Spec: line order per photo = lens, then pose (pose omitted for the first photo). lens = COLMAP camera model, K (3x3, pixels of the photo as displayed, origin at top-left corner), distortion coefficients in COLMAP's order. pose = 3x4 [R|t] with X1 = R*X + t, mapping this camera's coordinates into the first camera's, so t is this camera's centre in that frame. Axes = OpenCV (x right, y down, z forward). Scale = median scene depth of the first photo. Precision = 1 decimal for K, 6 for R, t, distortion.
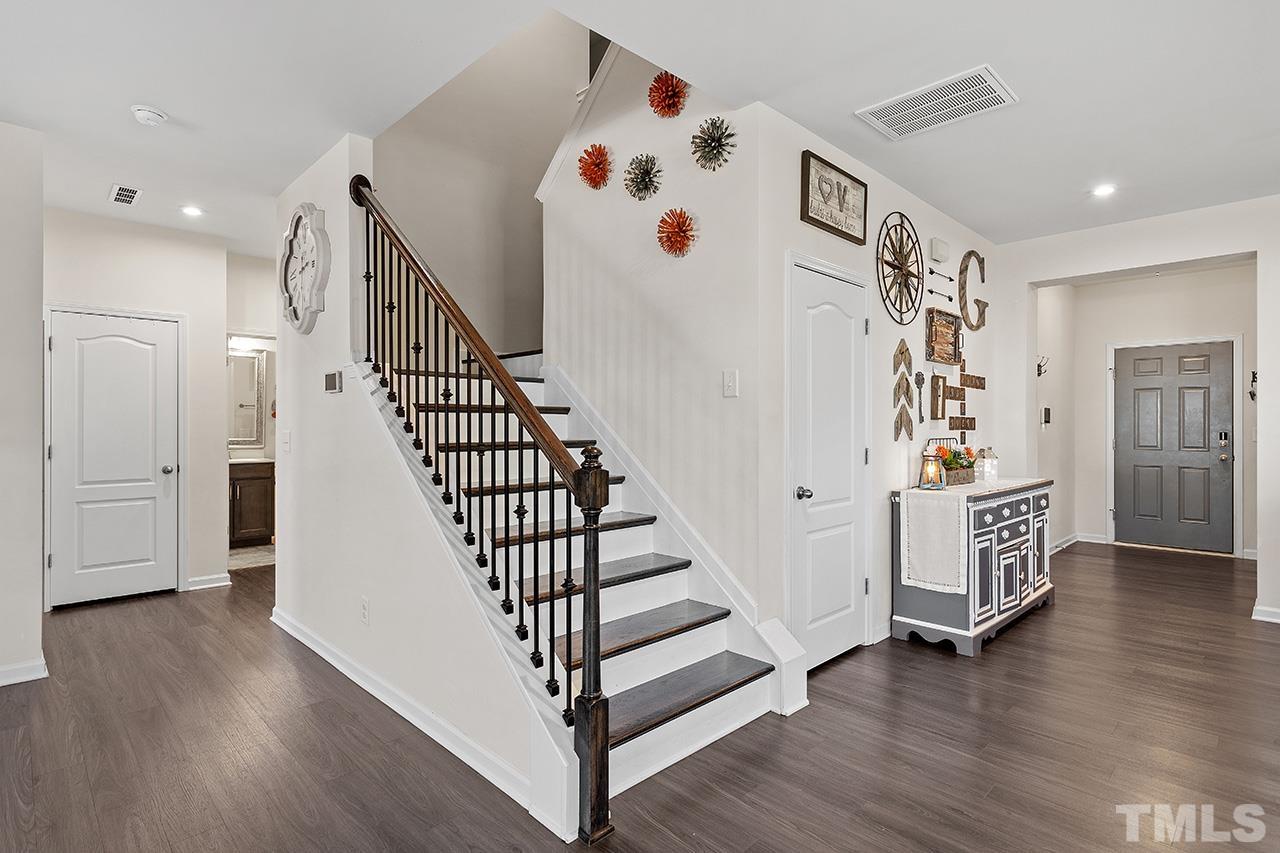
lens RADIAL K [[644.1, 0, 641.0], [0, 644.1, 417.5], [0, 0, 1]] dist [-0.001802, 0.000466]
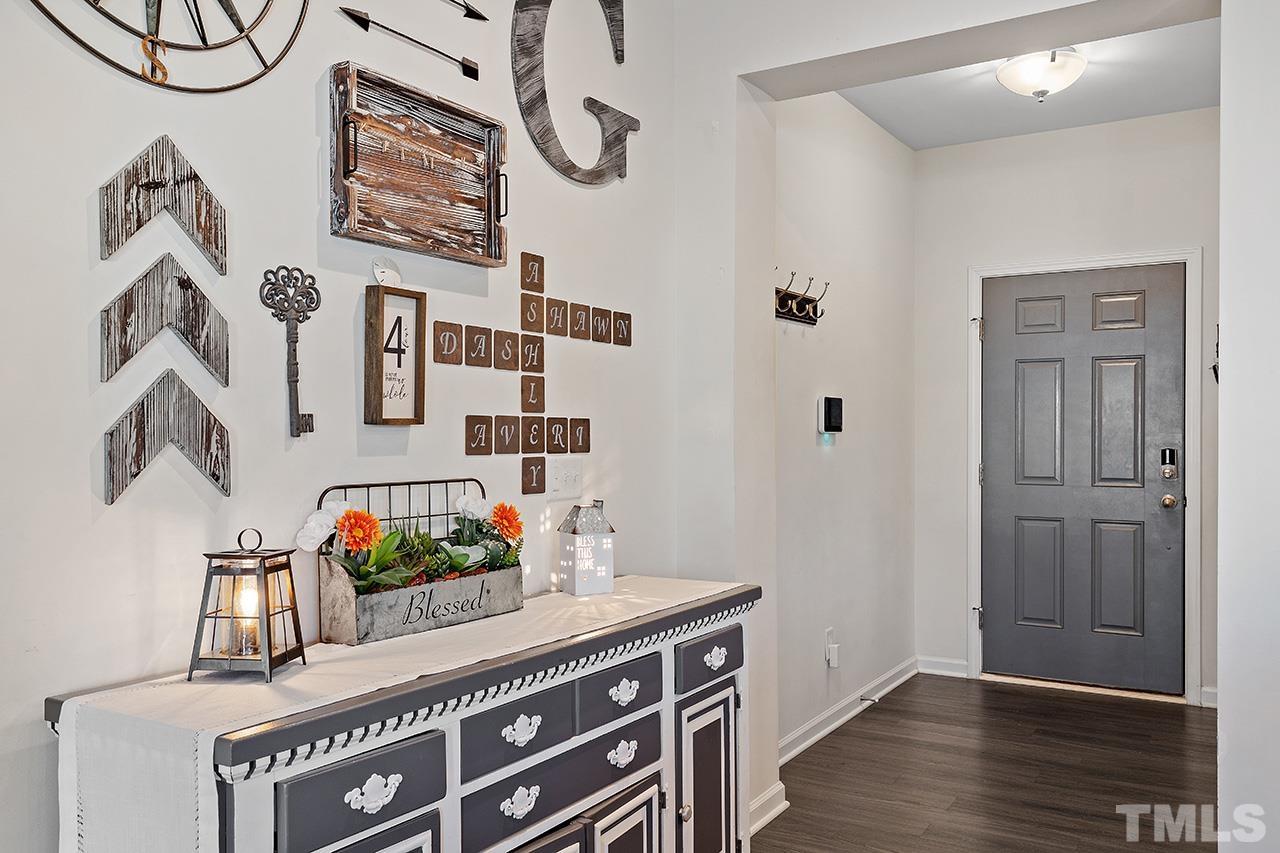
lens RADIAL K [[1056.2, 0, 639.3], [0, 1056.2, 434.6], [0, 0, 1]] dist [0.012385, -0.009929]
pose [[0.968257, -0.005115, 0.249903, 0.387912], [0.002119, 0.999923, 0.012256, 0.001695], [-0.249946, -0.011338, 0.968193, 0.395297]]
